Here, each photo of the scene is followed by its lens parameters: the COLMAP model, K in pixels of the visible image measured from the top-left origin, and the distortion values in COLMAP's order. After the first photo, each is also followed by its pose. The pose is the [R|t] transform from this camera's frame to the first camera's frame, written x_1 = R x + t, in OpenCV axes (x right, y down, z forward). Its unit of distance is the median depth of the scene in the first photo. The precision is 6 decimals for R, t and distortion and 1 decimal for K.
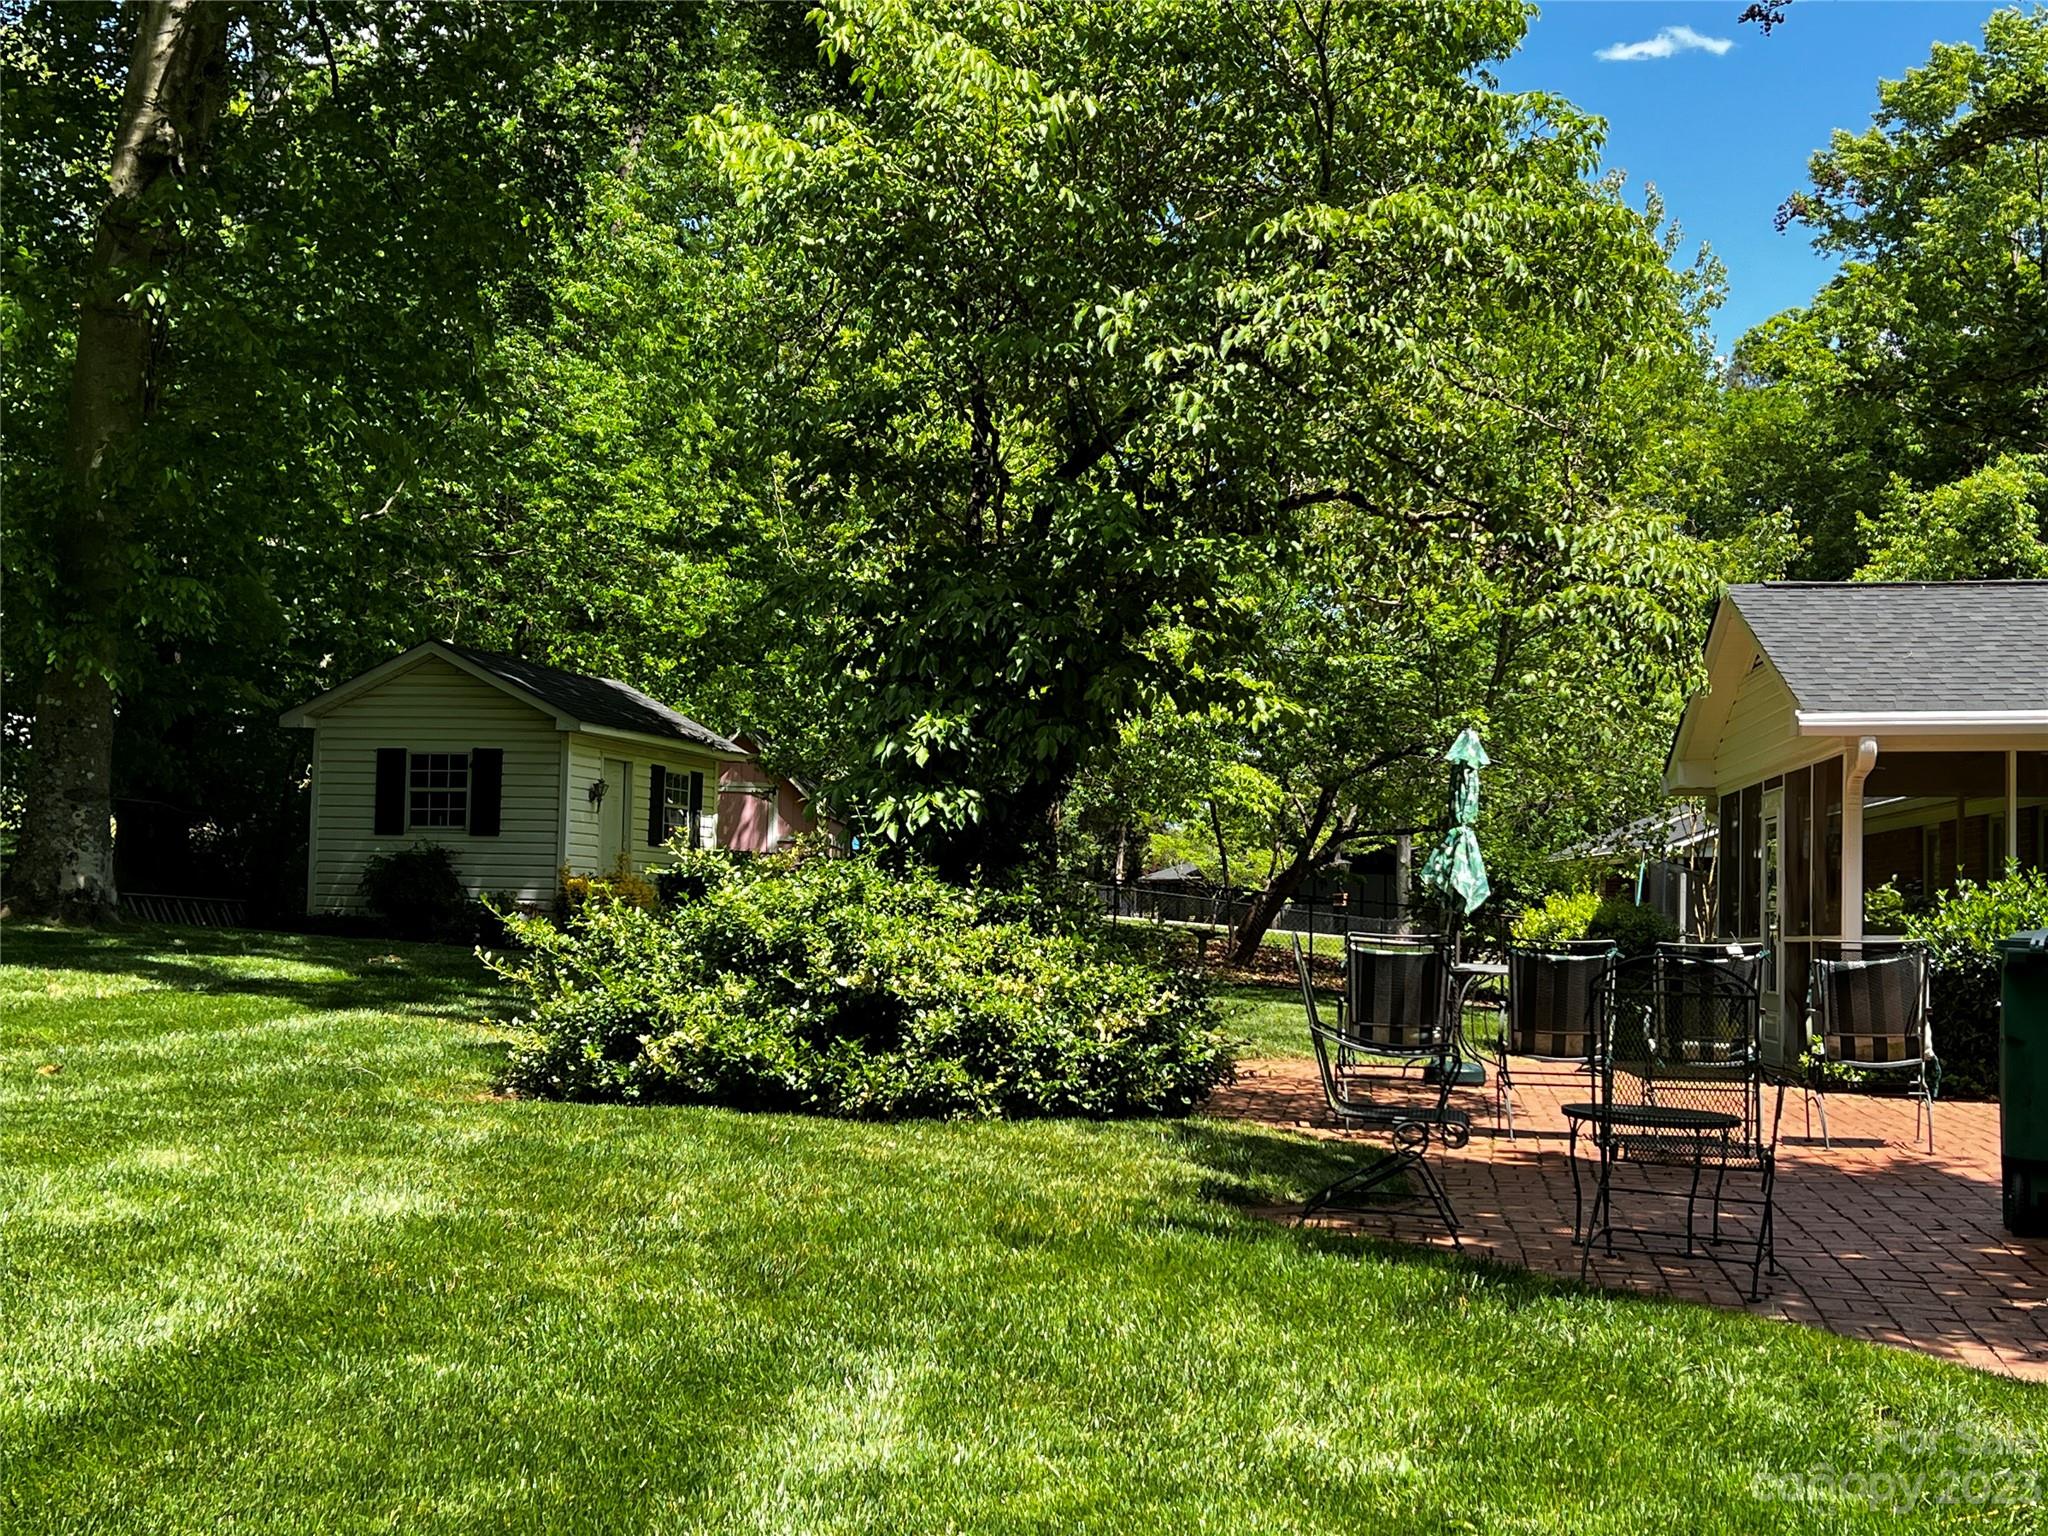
lens RADIAL K [[2546.1, 0, 1024.0], [0, 2546.1, 768.0], [0, 0, 1]] dist [0.089657, -0.047427]
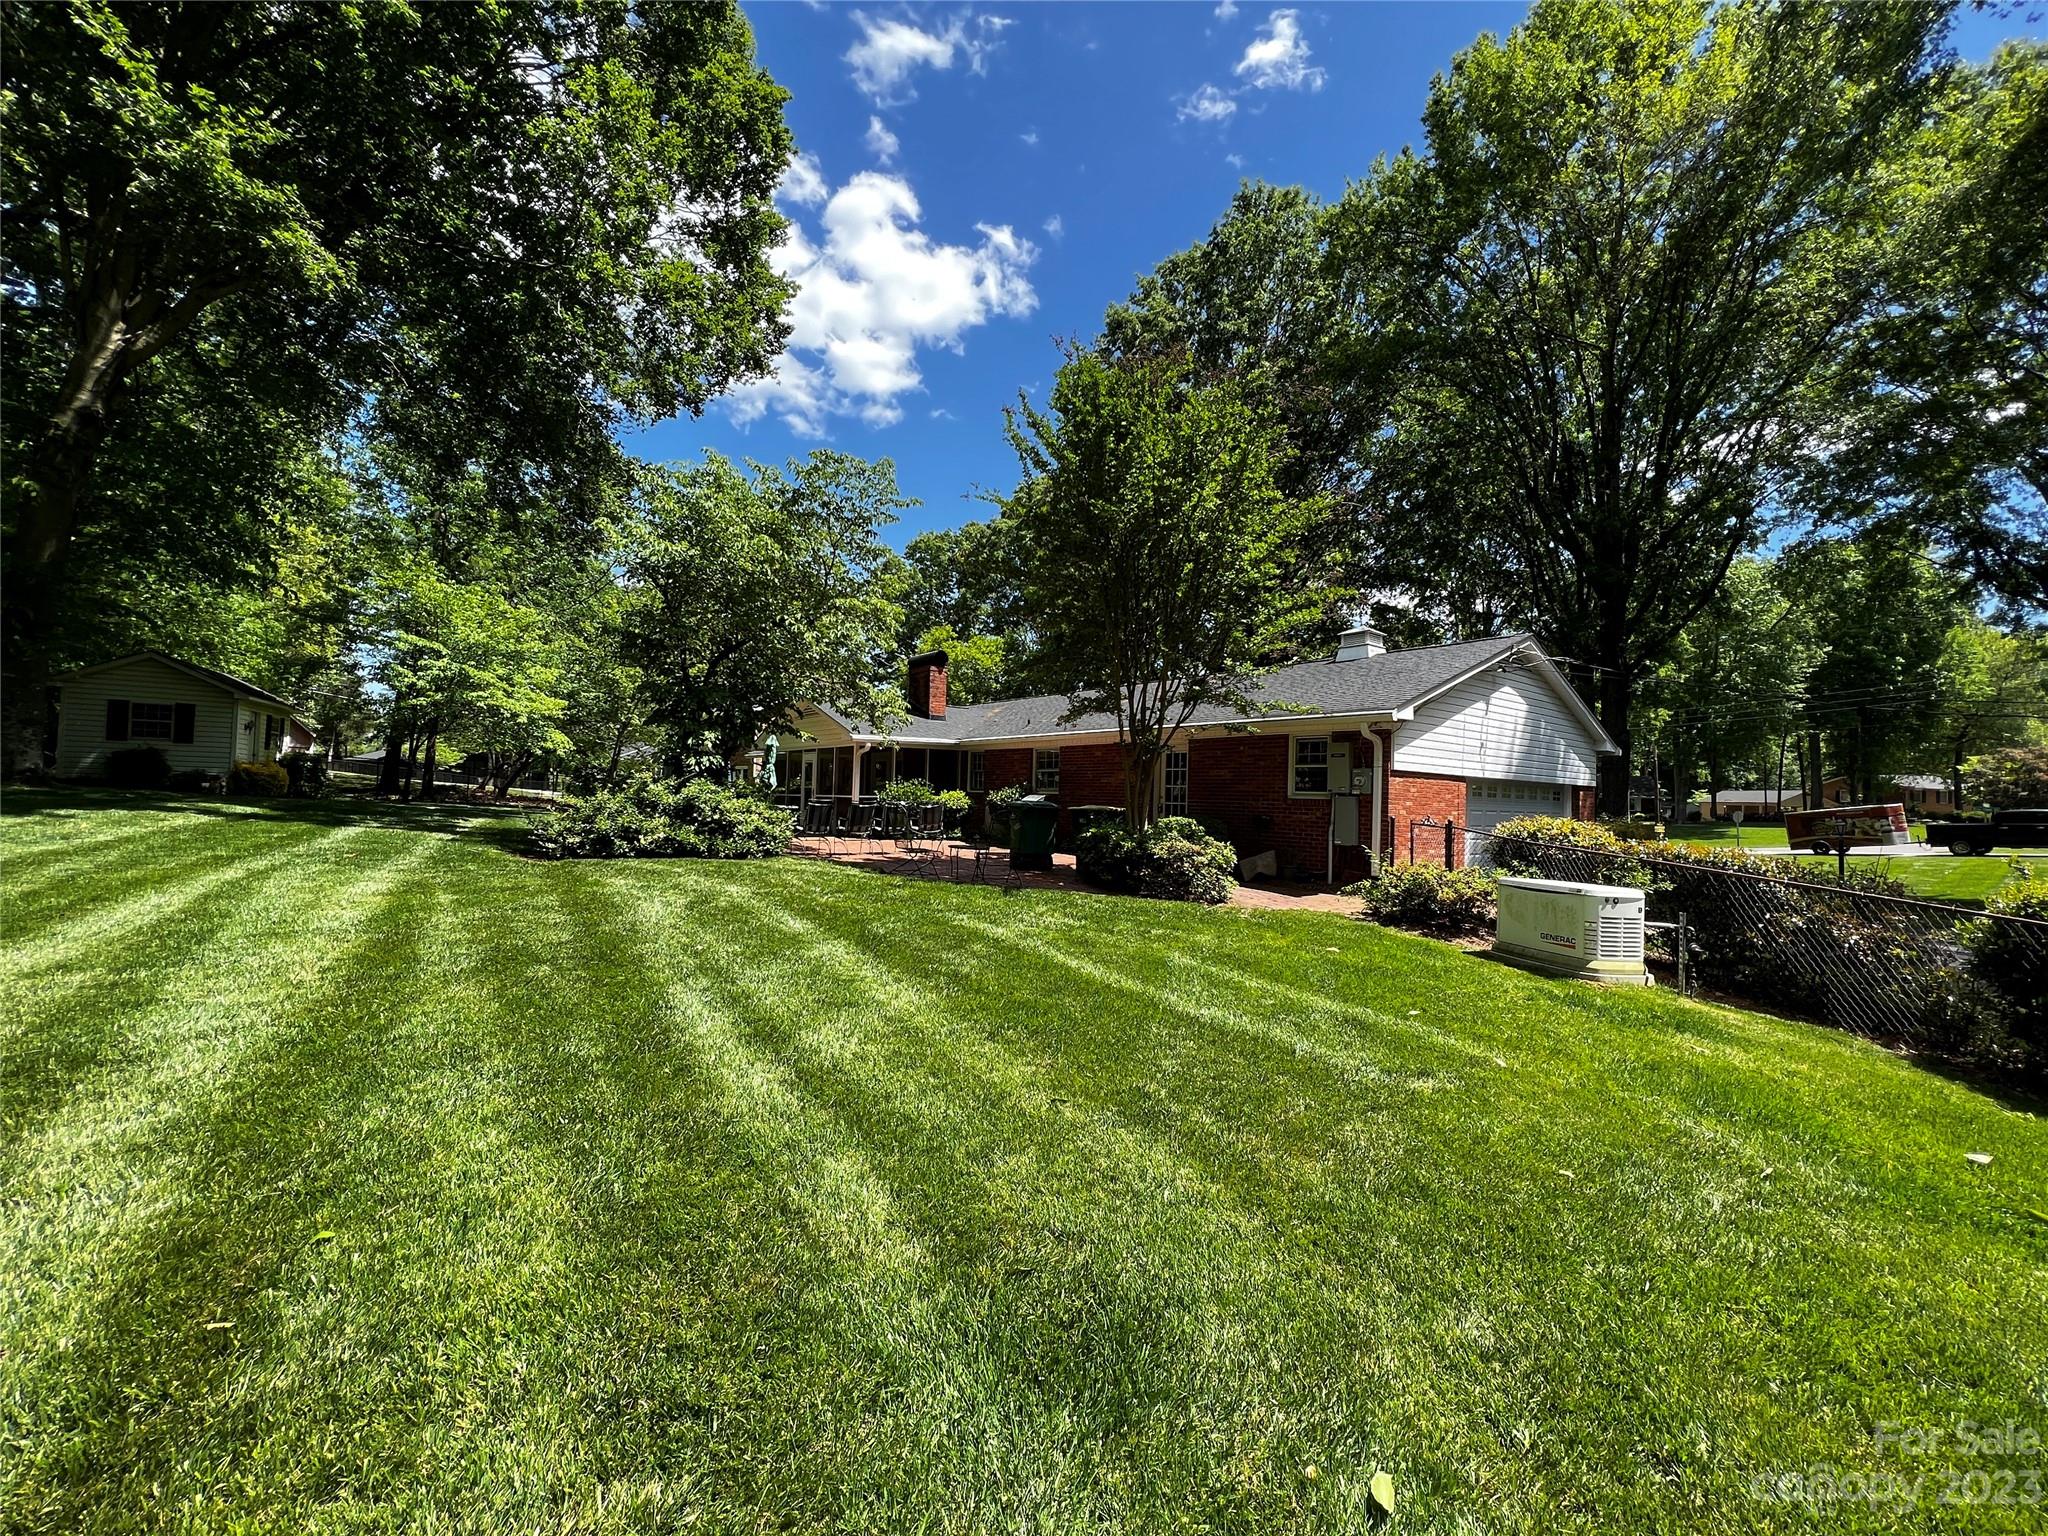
lens RADIAL K [[815.1, 0, 1024.0], [0, 815.1, 768.0], [0, 0, 1]] dist [0.000480, -0.000048]
pose [[0.728982, 0.024872, 0.684081, -0.420518], [-0.054739, 0.998257, 0.022037, -0.018569], [-0.682341, -0.053511, 0.729073, -0.008614]]
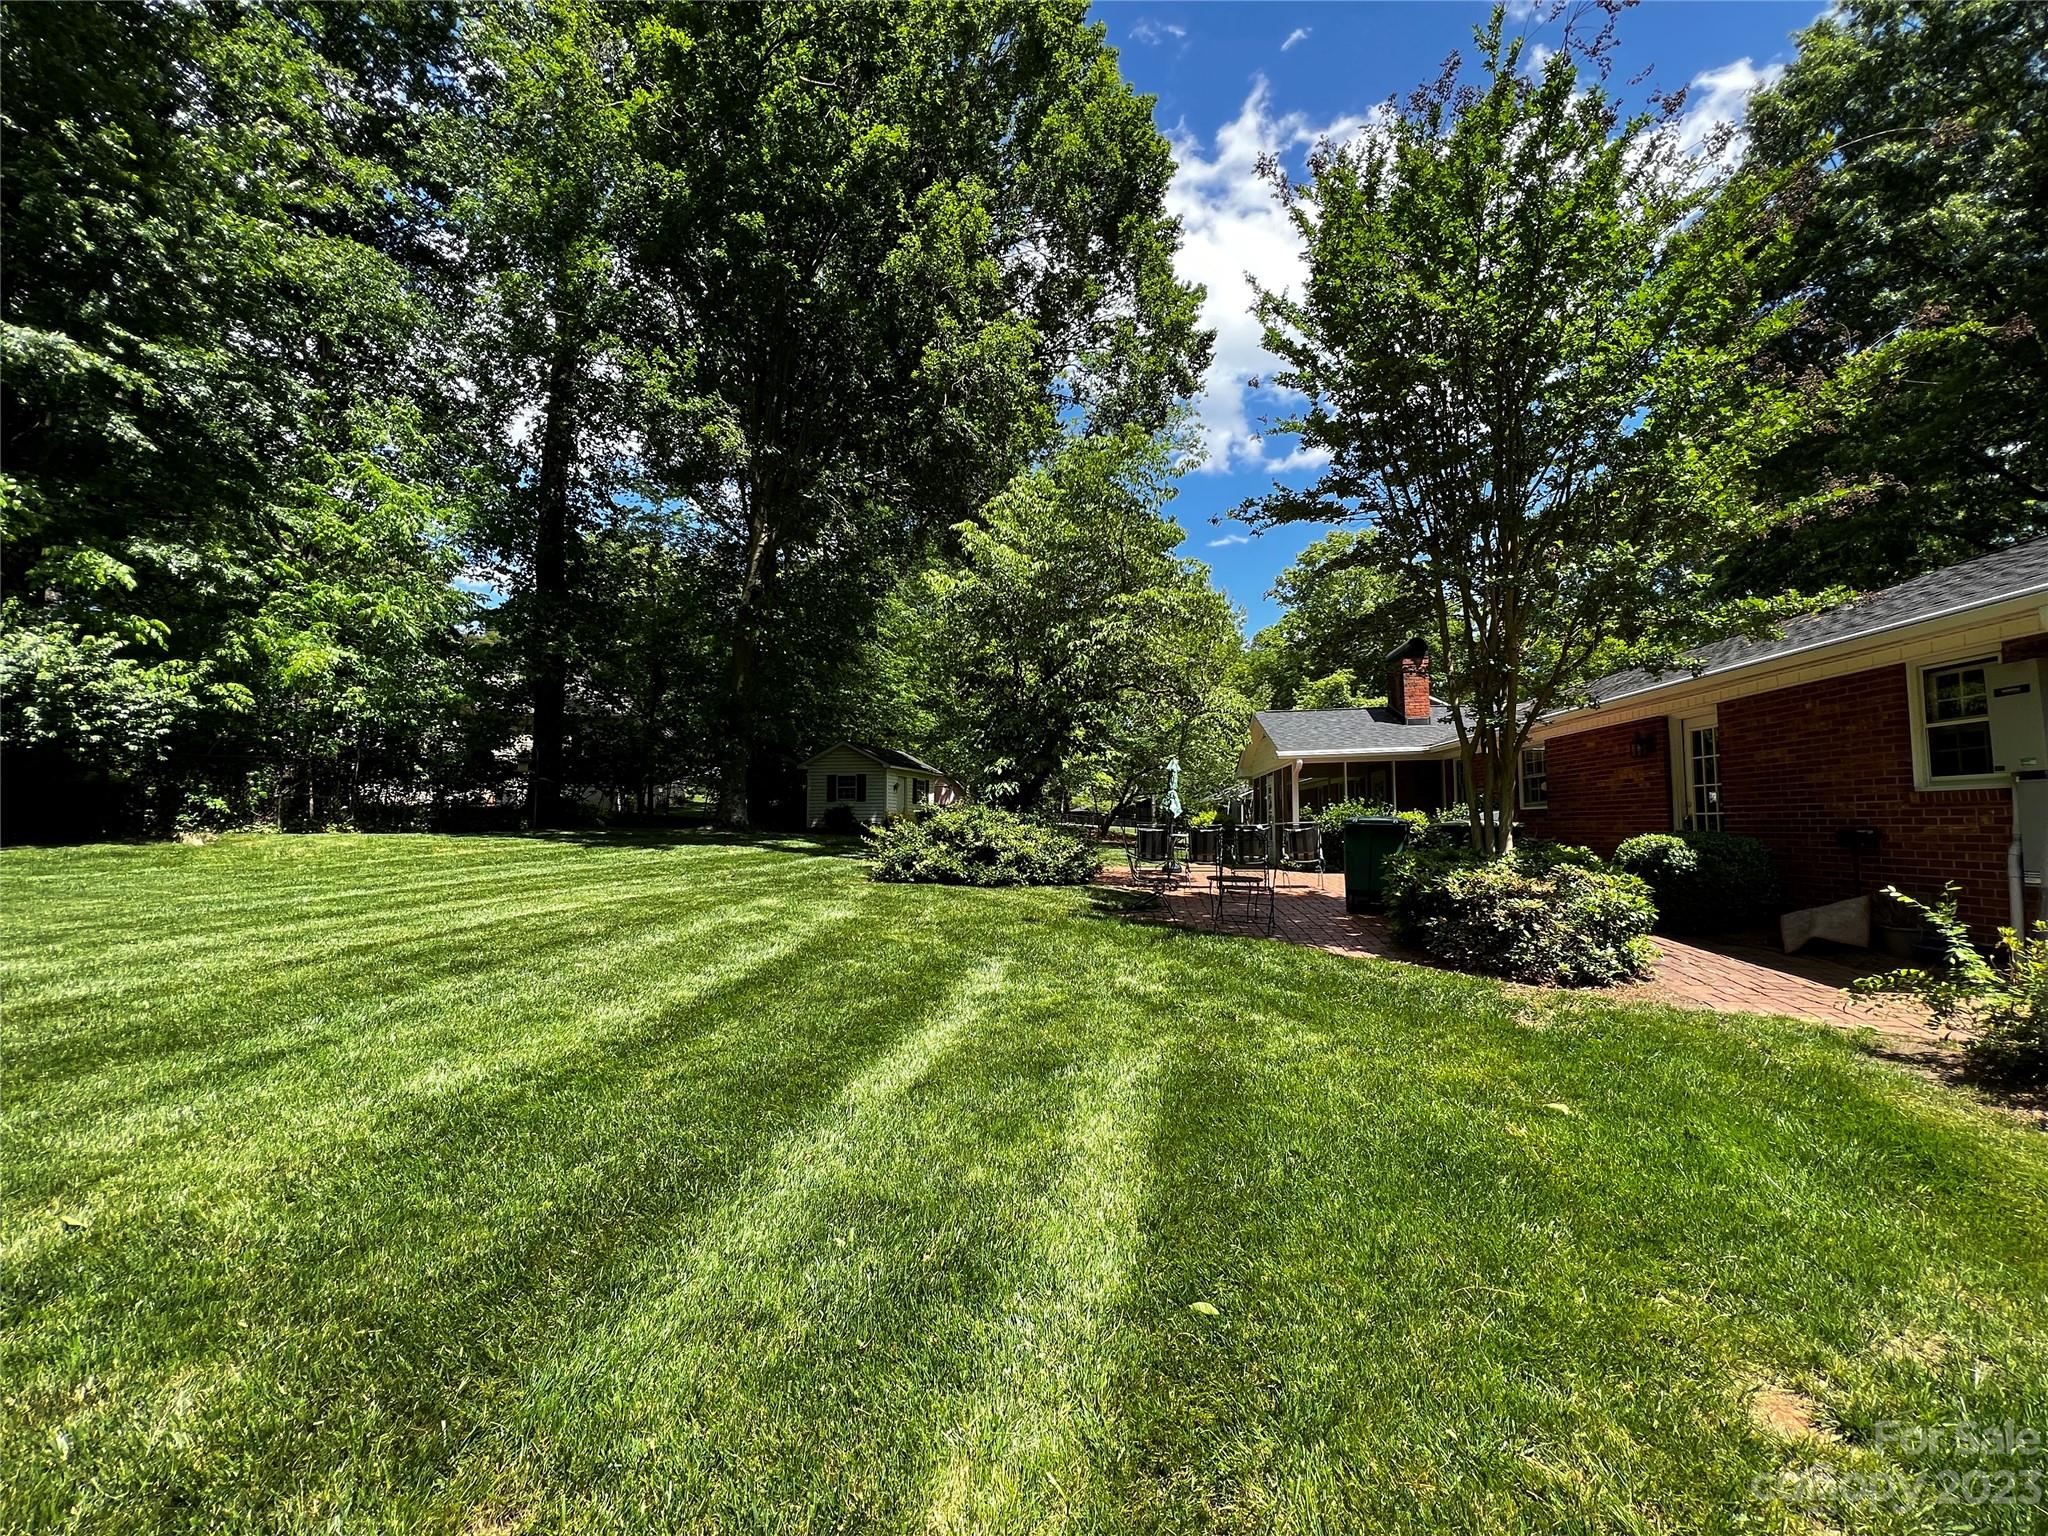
lens RADIAL K [[815.1, 0, 1024.0], [0, 815.1, 768.0], [0, 0, 1]] dist [0.000480, -0.000048]
pose [[0.999669, -0.024284, -0.008445, -0.002186], [0.024190, 0.999646, -0.011042, 0.002545], [0.008710, 0.010834, 0.999903, -0.005646]]
